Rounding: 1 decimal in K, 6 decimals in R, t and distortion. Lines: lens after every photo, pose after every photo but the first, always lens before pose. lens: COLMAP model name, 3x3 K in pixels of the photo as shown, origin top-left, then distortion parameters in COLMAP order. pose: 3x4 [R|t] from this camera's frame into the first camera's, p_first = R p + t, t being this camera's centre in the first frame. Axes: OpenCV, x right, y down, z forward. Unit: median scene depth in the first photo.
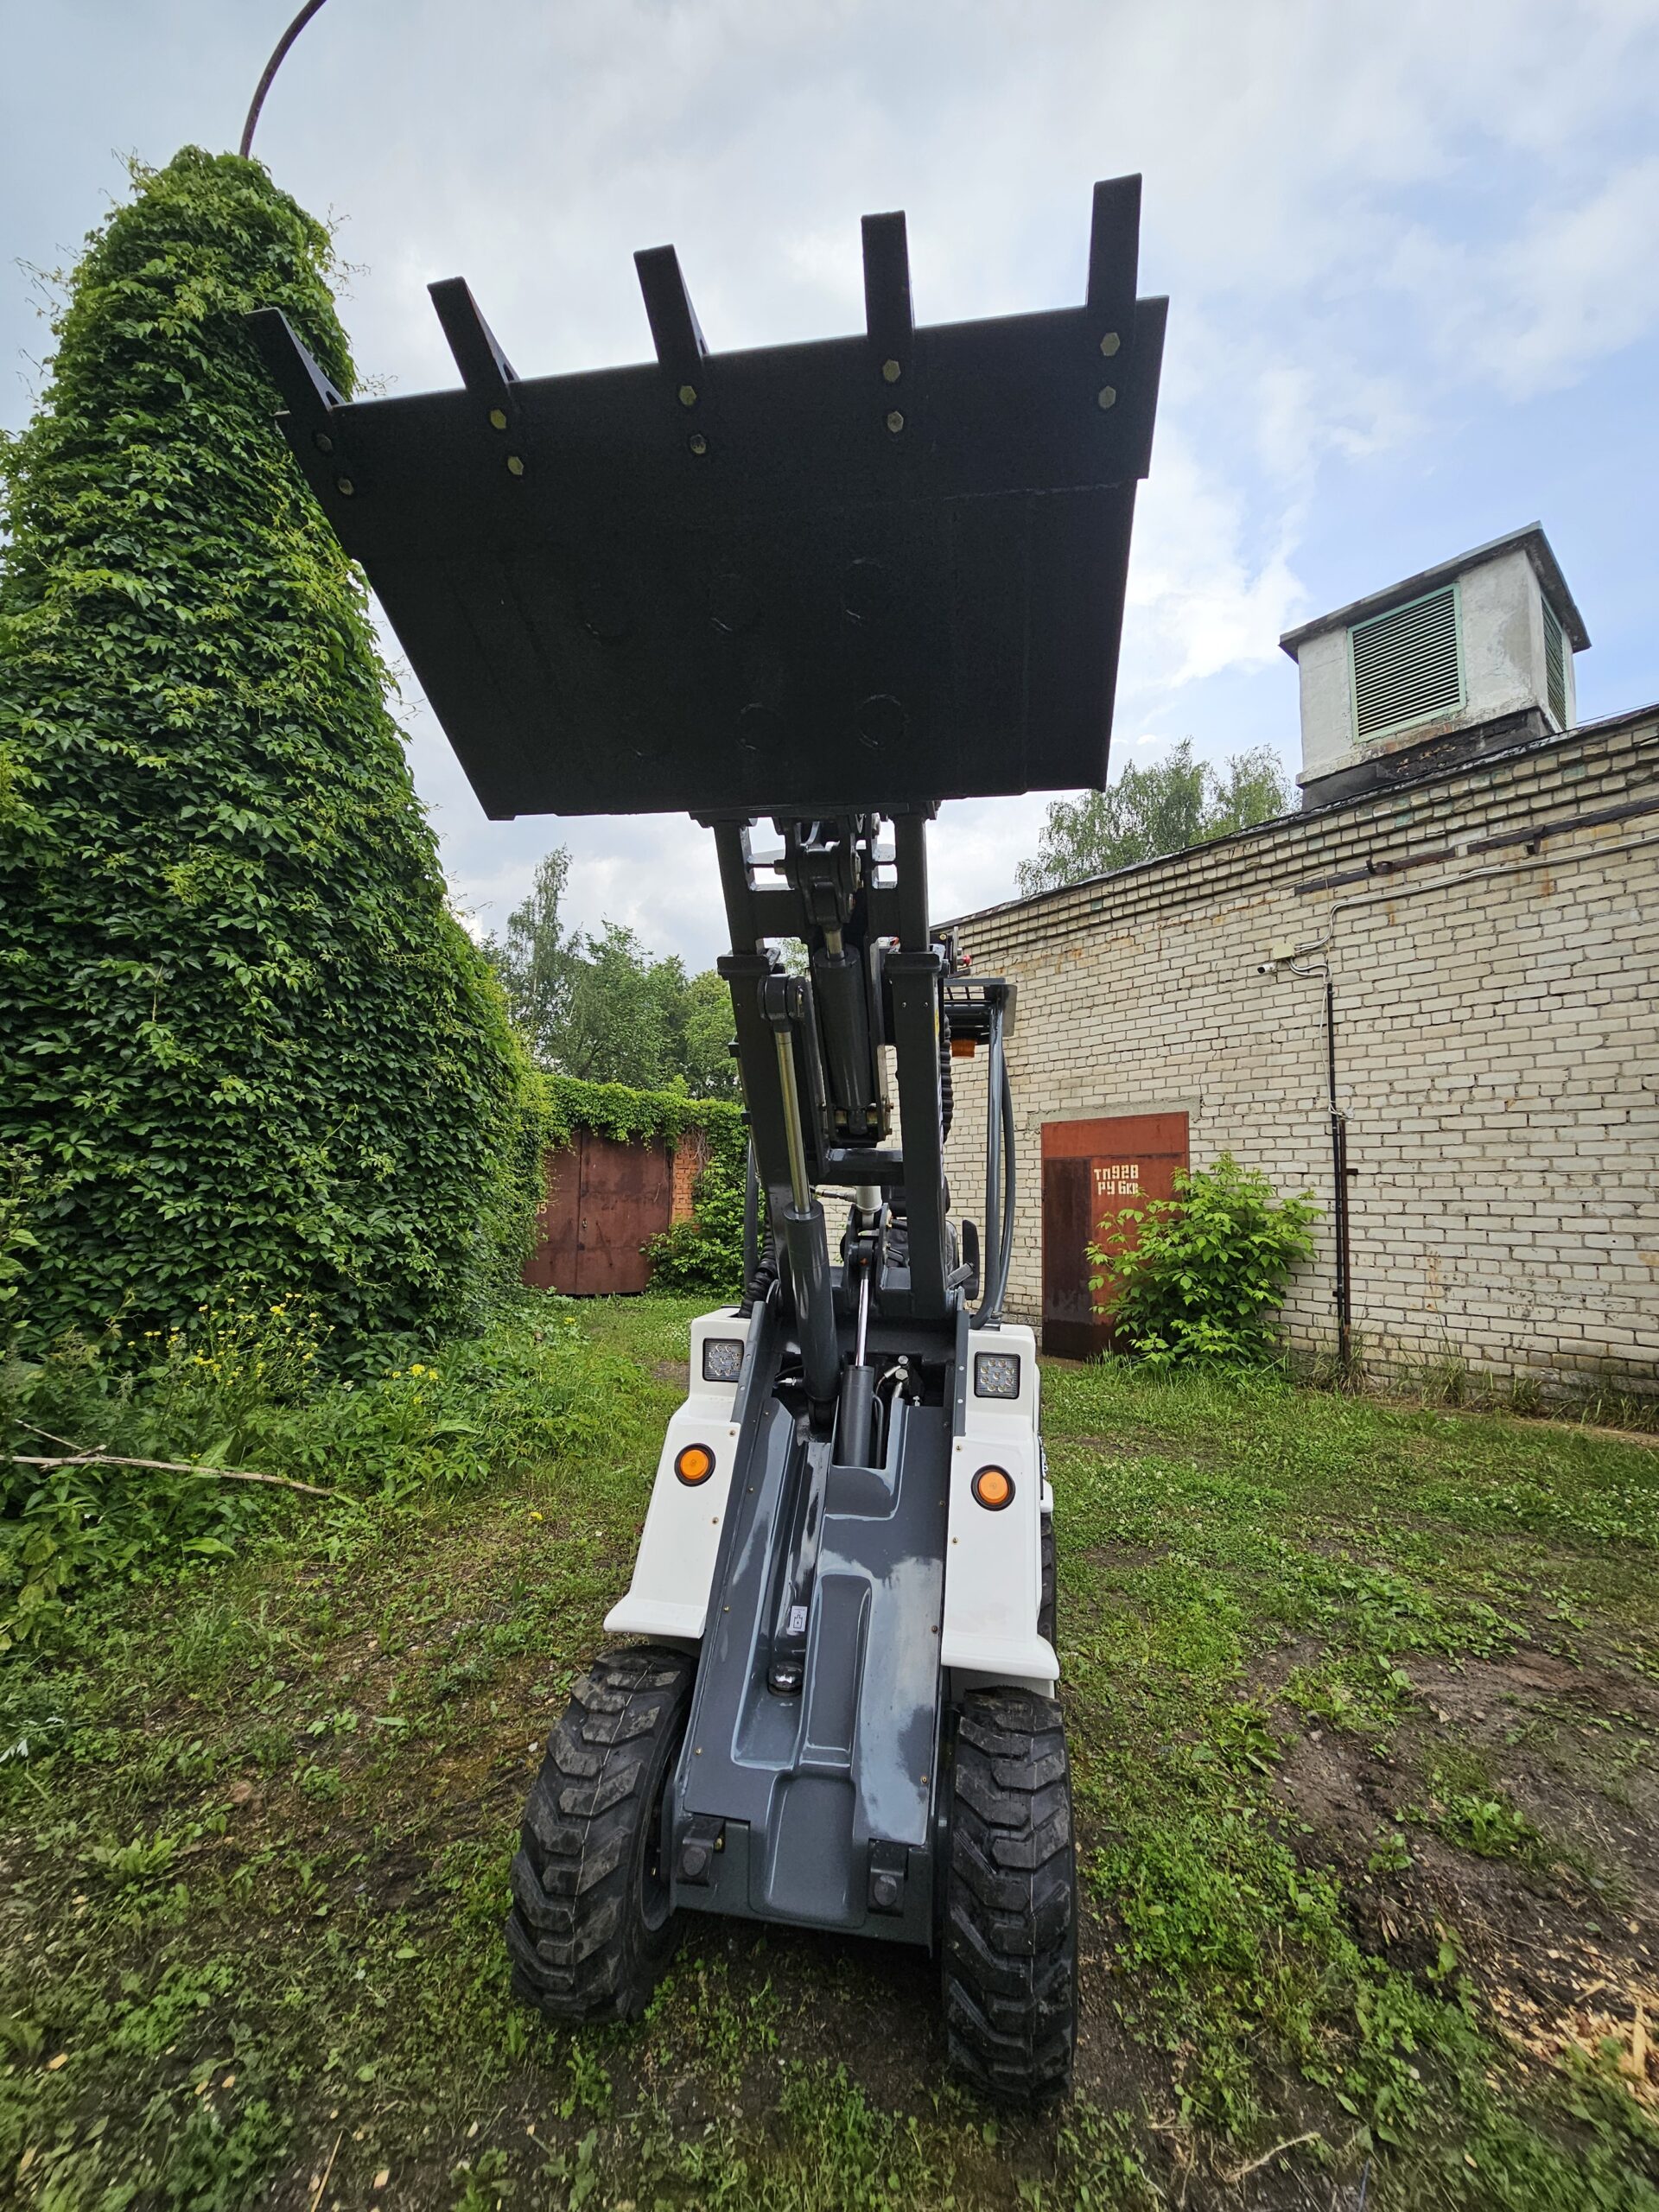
lens RADIAL K [[902.1, 0, 859.5], [0, 902.1, 1127.4], [0, 0, 1]] dist [-0.002103, -0.000229]
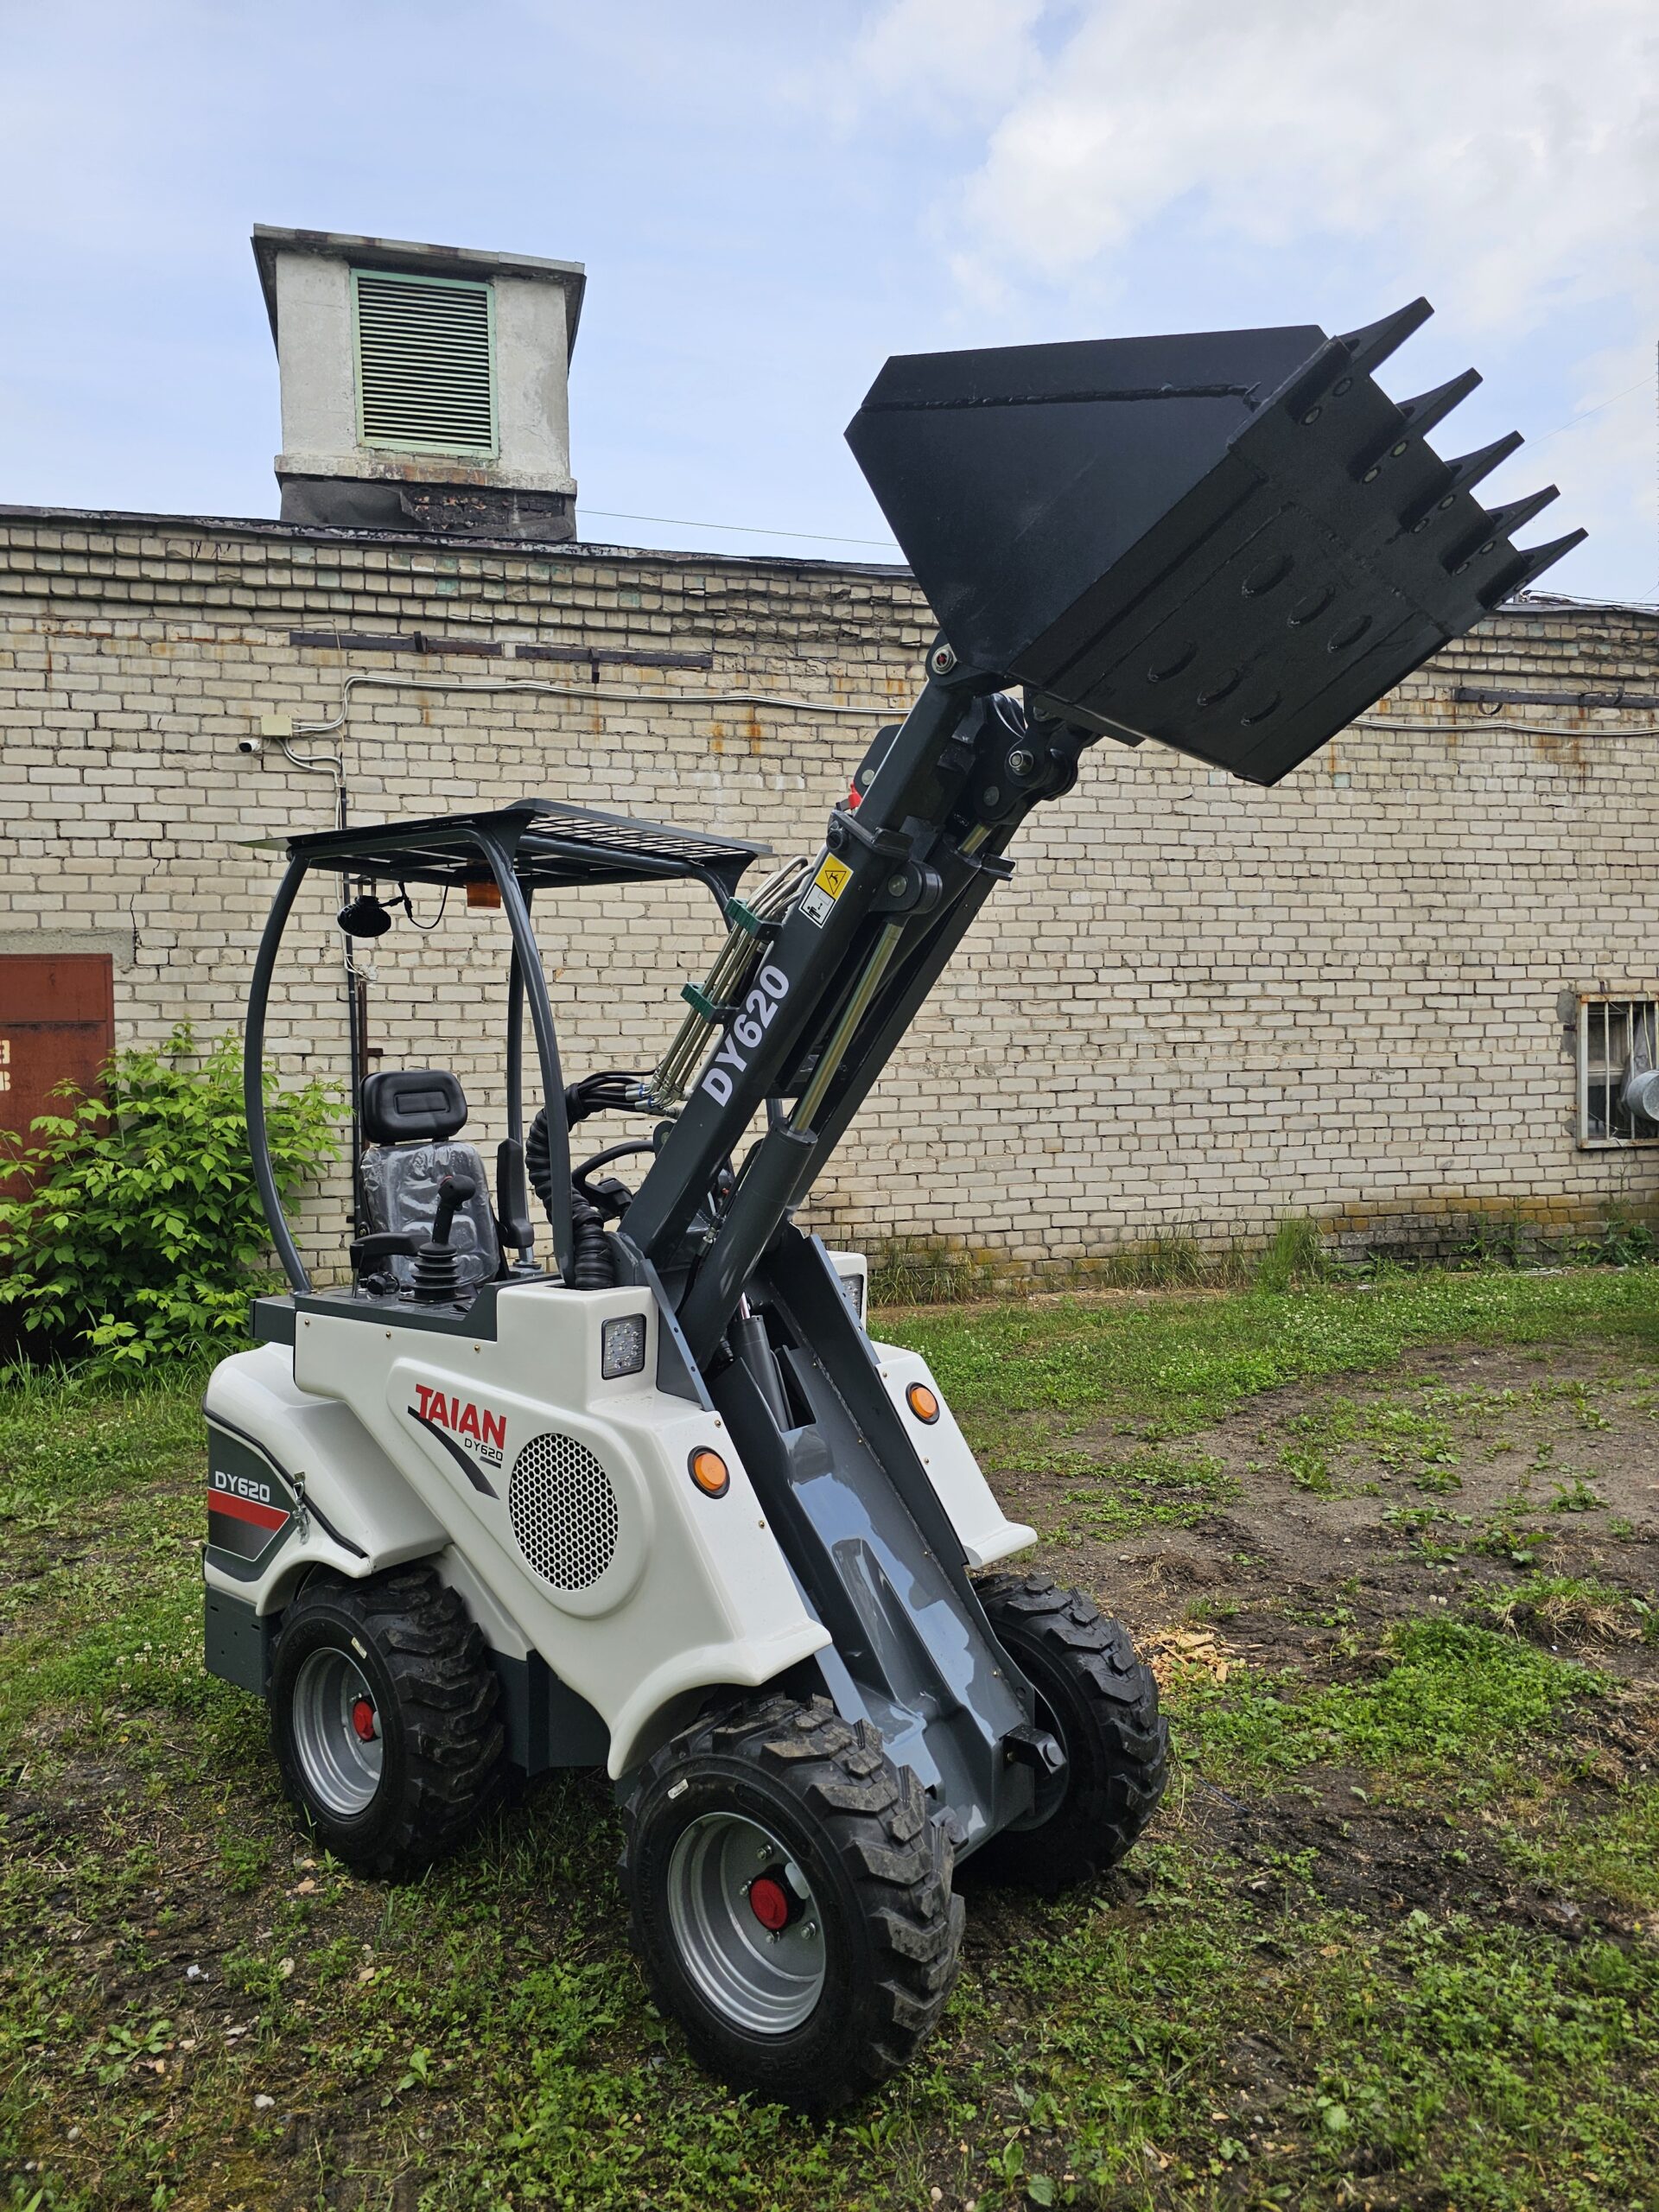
lens RADIAL K [[1478.4, 0, 829.5], [0, 1478.4, 1106.0], [0, 0, 1]] dist [0.048263, -0.049775]
pose [[0.461912, -0.037914, 0.886115, -0.403038], [-0.046134, 0.996706, 0.066694, -0.006214], [-0.885725, -0.071687, 0.458641, 0.121738]]
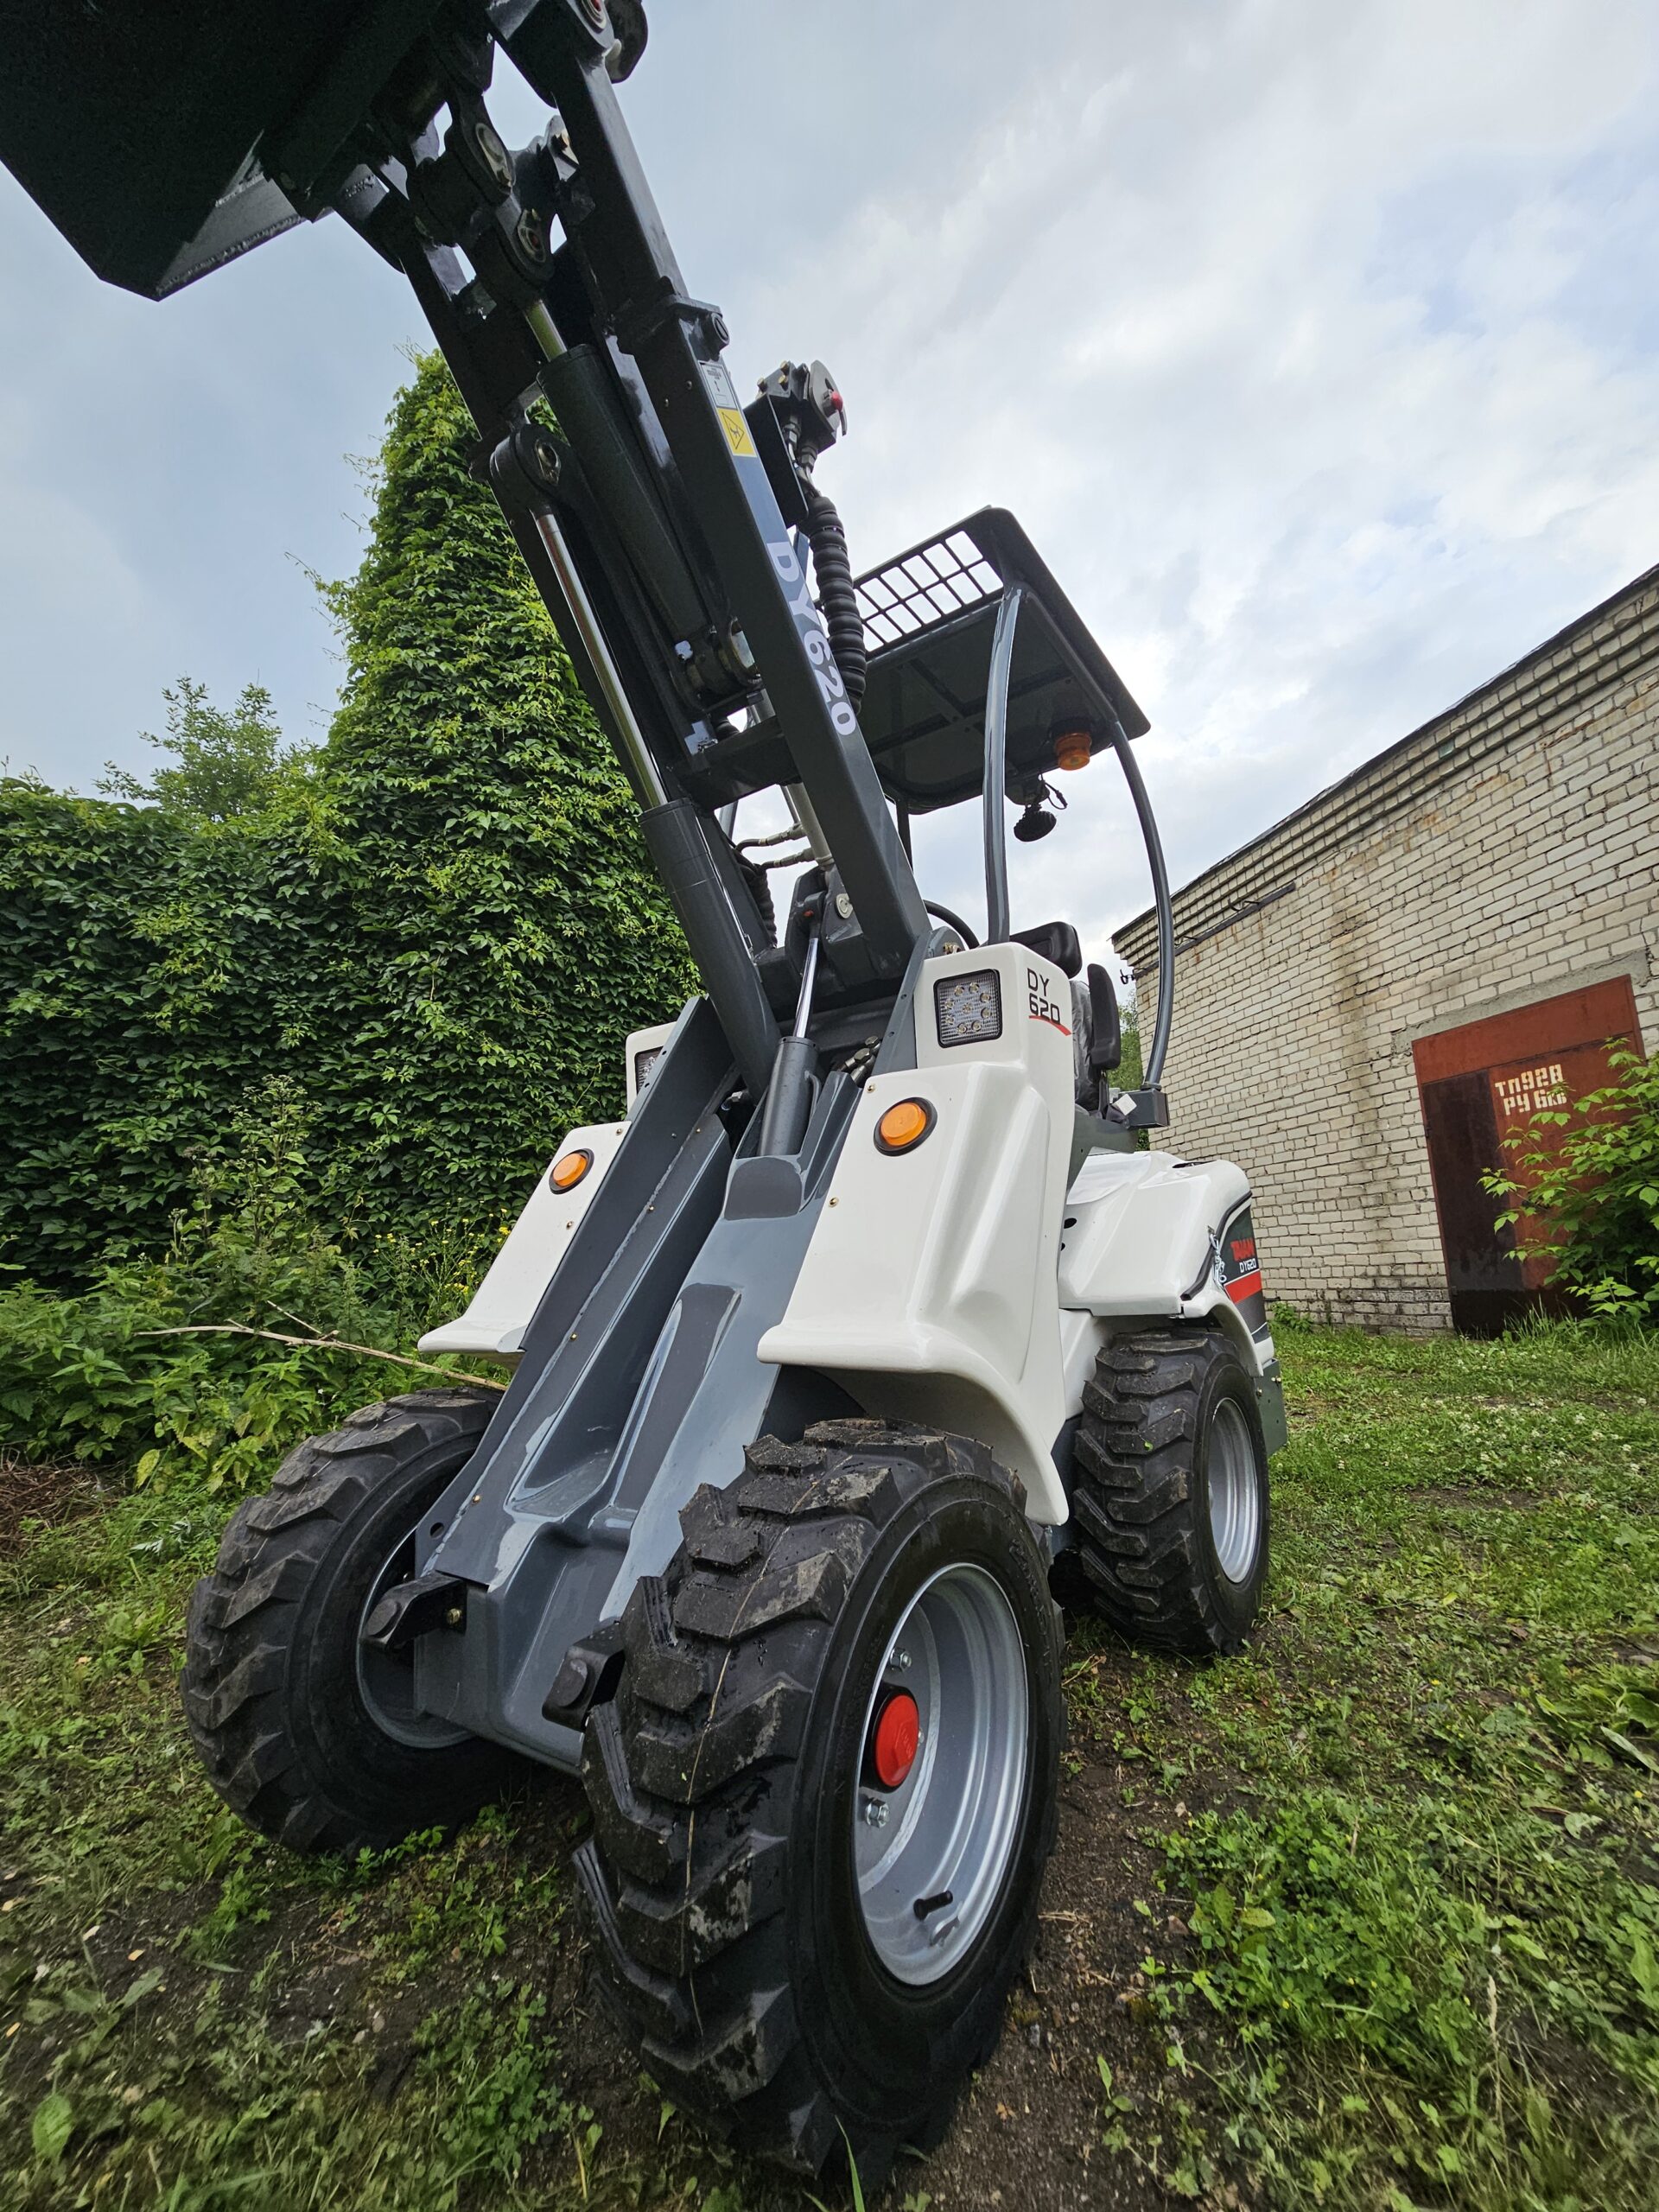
lens RADIAL K [[902.1, 0, 859.5], [0, 902.1, 1127.4], [0, 0, 1]] dist [-0.002103, -0.000229]
pose [[0.905116, -0.121407, -0.407463, 0.114960], [0.092887, 0.991678, -0.089145, 0.140994], [0.414895, 0.042839, 0.908860, 0.135549]]
